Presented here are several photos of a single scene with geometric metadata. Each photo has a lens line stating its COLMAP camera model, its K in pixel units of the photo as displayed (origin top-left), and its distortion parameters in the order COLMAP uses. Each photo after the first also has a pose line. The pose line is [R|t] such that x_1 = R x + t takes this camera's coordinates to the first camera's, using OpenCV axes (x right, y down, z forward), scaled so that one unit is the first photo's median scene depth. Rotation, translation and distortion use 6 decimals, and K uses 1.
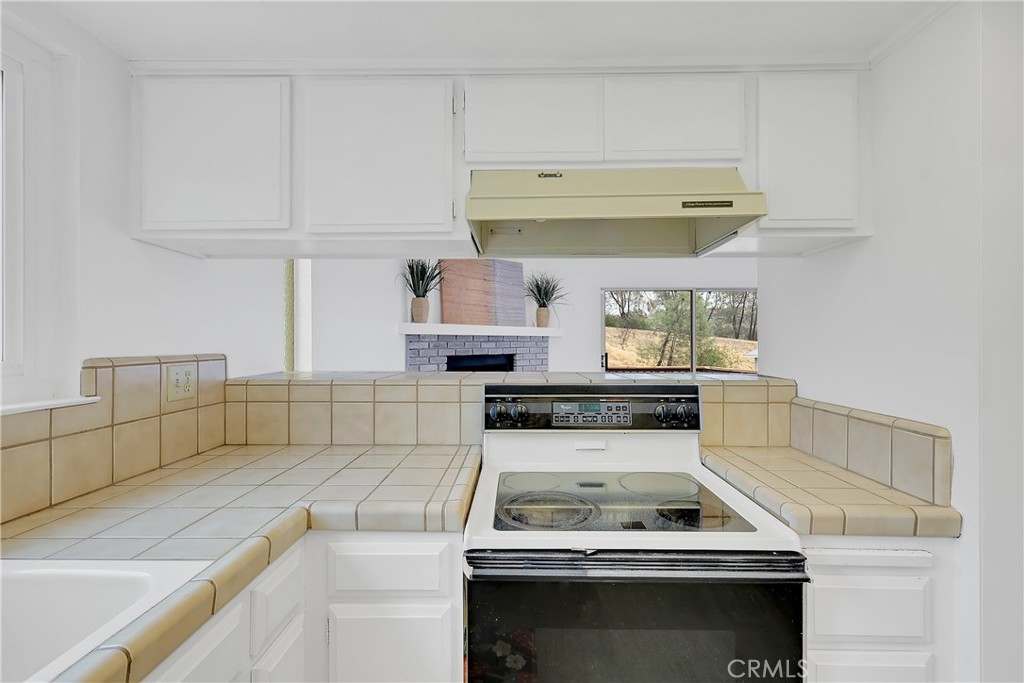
lens RADIAL K [[447.8, 0, 512.0], [0, 447.8, 338.4], [0, 0, 1]] dist [0.003329, 0.000253]
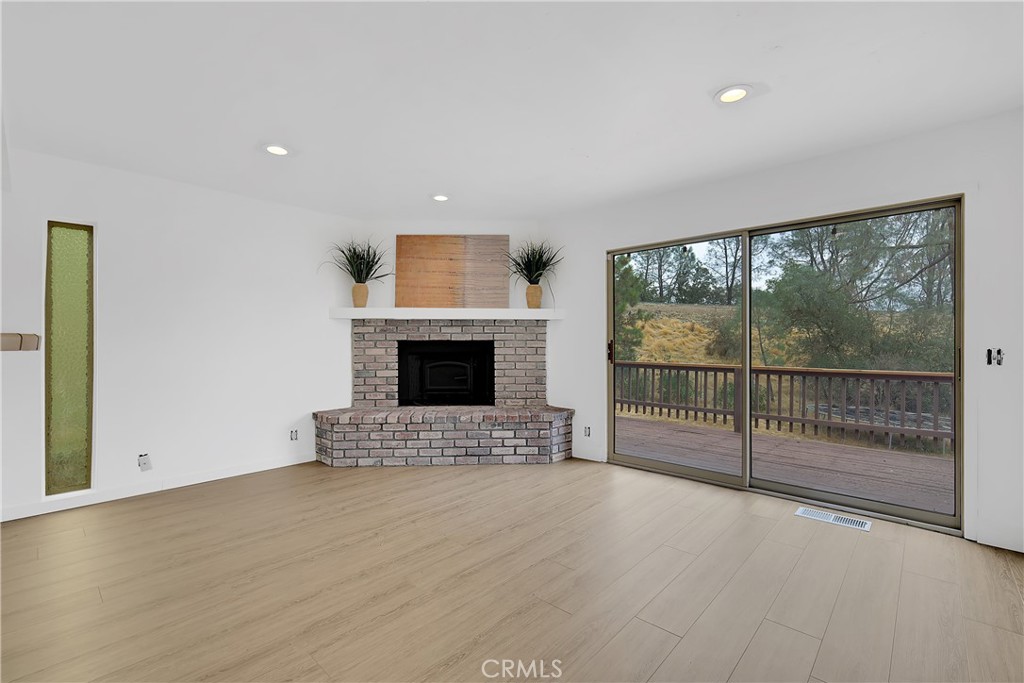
lens RADIAL K [[449.5, 0, 512.0], [0, 449.5, 341.5], [0, 0, 1]] dist [0.000485, 0.000078]
pose [[0.743071, -0.002443, -0.669208, 0.757588], [0.003646, 0.999993, 0.000398, 0.044837], [0.669203, -0.002735, 0.743075, 0.458753]]
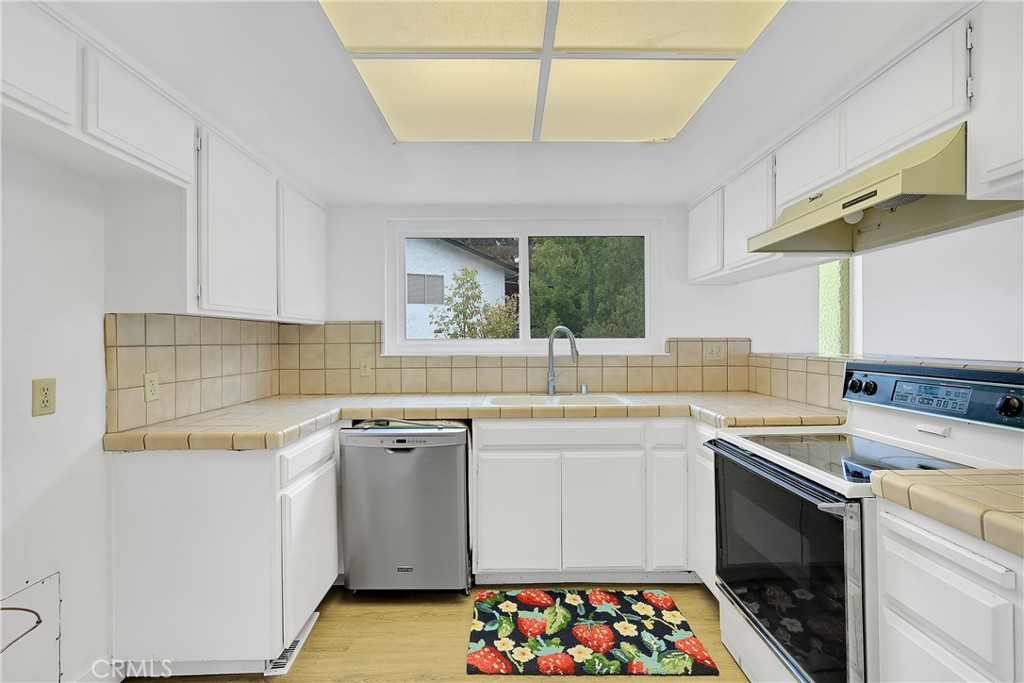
lens RADIAL K [[449.5, 0, 512.0], [0, 449.5, 341.5], [0, 0, 1]] dist [0.000485, 0.000078]
pose [[0.024445, 0.005005, -0.999689, 0.401744], [0.010083, 0.999935, 0.005253, 0.011766], [0.999650, -0.010209, 0.024393, 0.022170]]
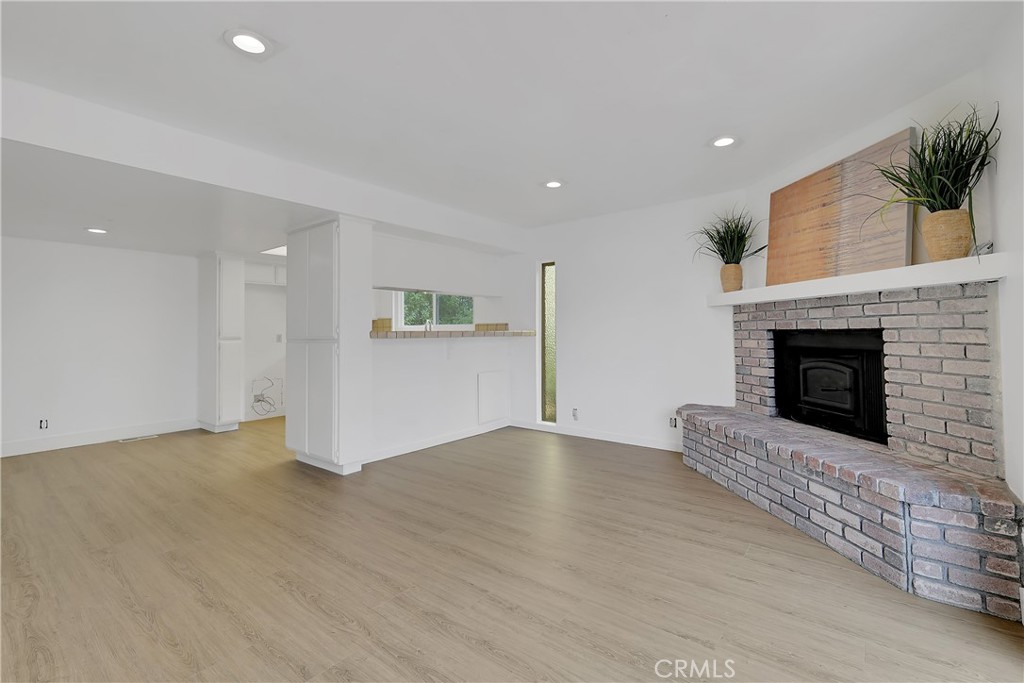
lens RADIAL K [[451.6, 0, 512.9], [0, 451.6, 317.5], [0, 0, 1]] dist [-0.000226, -0.000112]
pose [[-0.608038, -0.021516, -0.793616, 0.779593], [0.010098, 0.999342, -0.034830, 0.043027], [0.793843, -0.029192, -0.607421, 1.198948]]
